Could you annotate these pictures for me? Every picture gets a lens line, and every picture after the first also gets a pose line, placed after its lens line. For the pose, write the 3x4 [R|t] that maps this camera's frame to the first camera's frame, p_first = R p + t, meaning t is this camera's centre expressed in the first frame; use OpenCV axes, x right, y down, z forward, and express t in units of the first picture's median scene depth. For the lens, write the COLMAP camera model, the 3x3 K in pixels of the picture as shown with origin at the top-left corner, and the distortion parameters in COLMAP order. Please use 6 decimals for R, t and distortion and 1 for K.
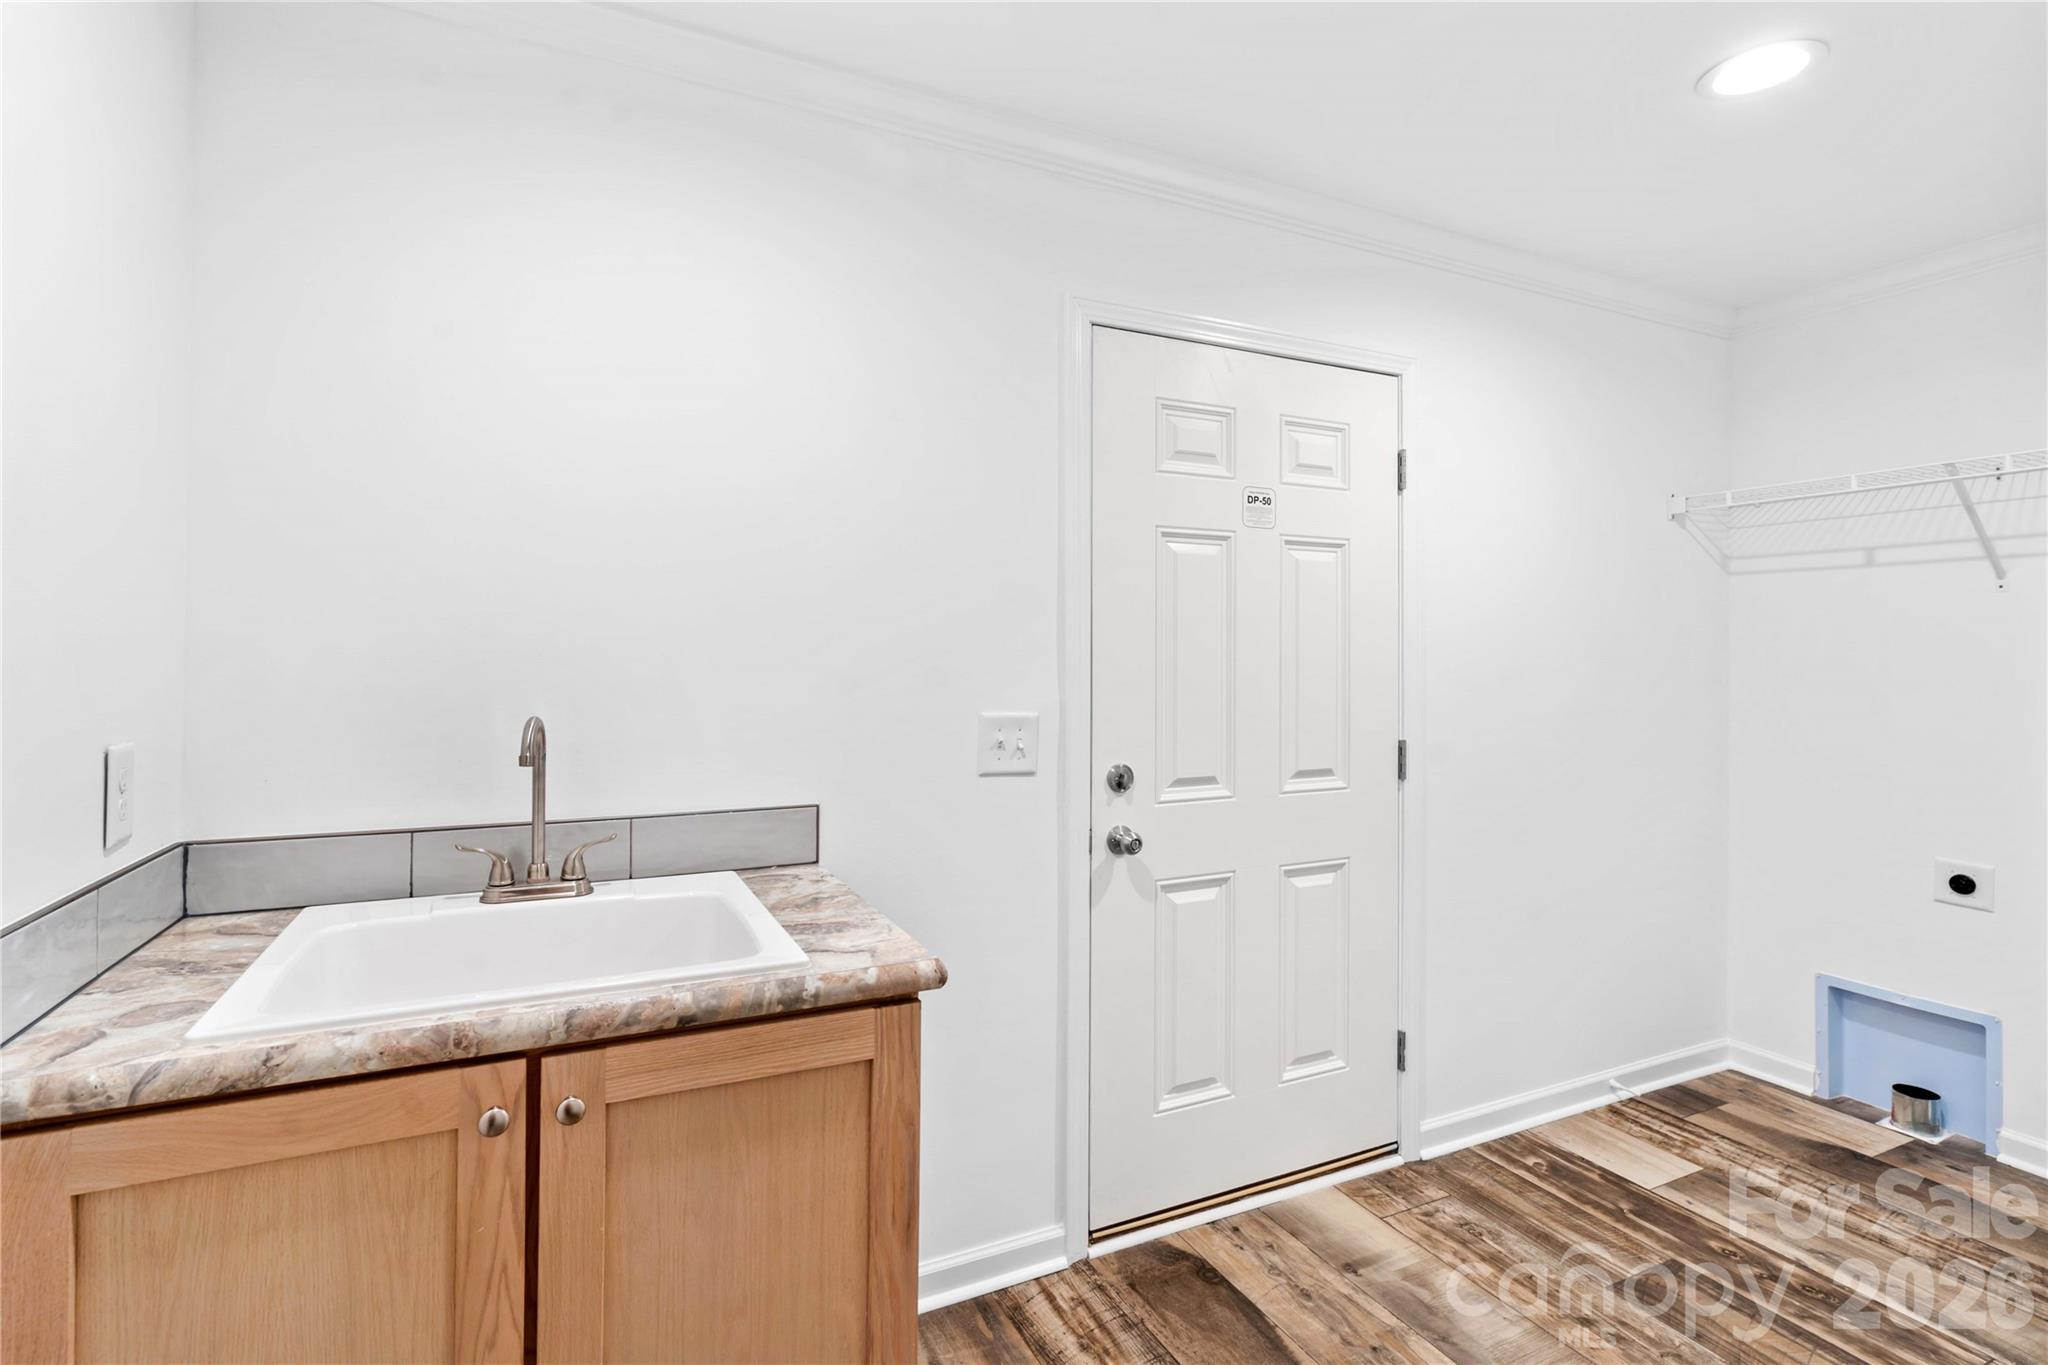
lens RADIAL K [[947.3, 0, 966.3], [0, 947.3, 648.1], [0, 0, 1]] dist [-0.009266, 0.000211]
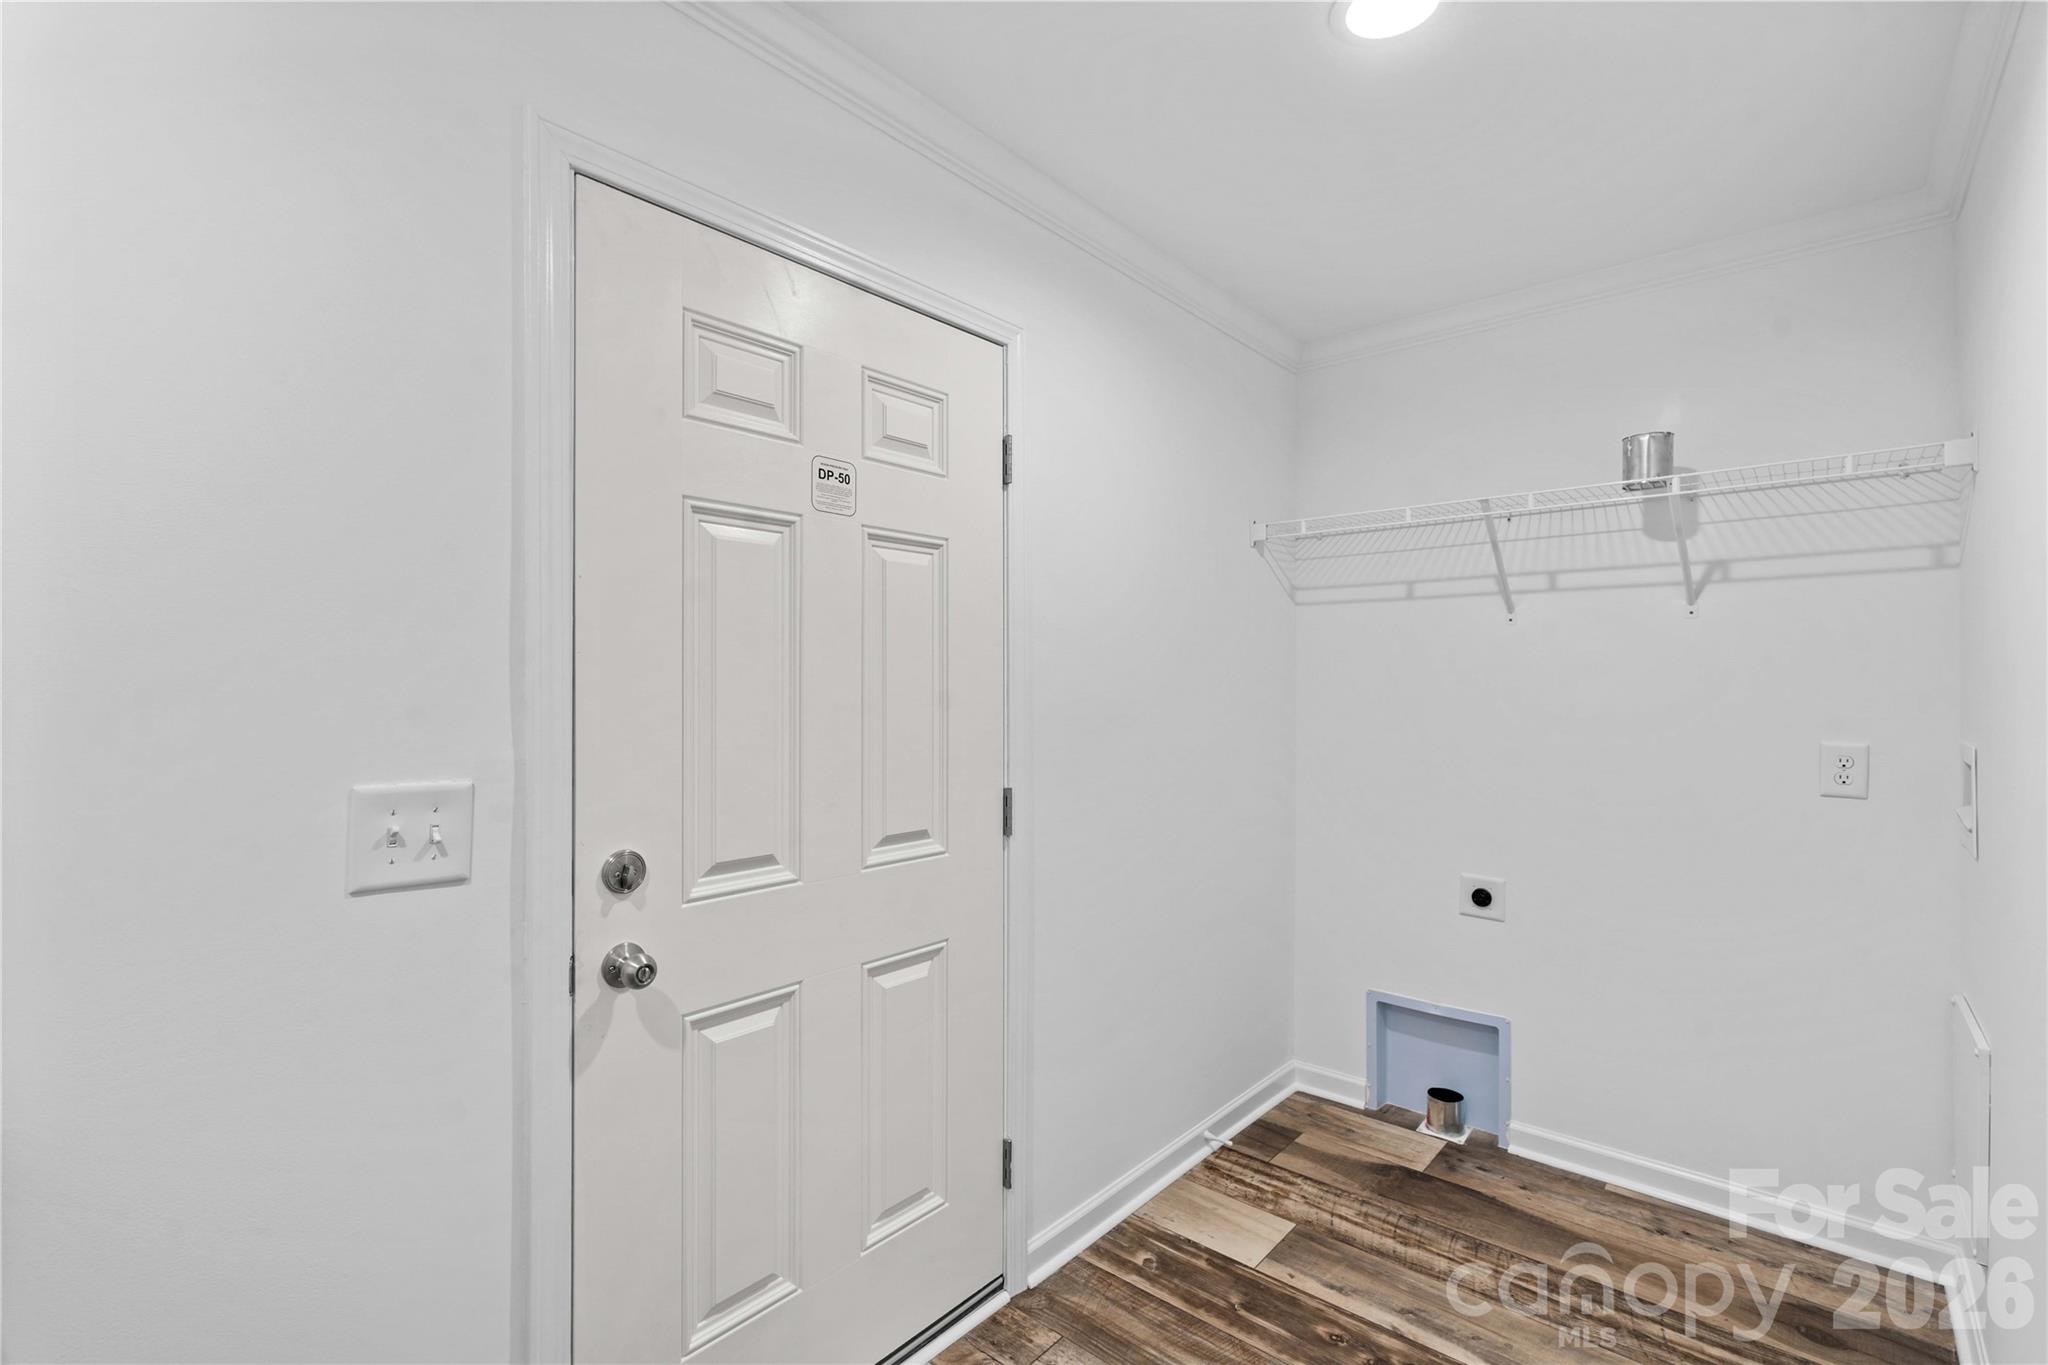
lens RADIAL K [[947.3, 0, 987.9], [0, 947.3, 683.0], [0, 0, 1]] dist [-0.009266, 0.000211]
pose [[0.910813, -0.001218, 0.412817, 0.108738], [-0.000501, 0.999992, 0.004056, 0.002602], [-0.412819, -0.003901, 0.910805, 0.264127]]
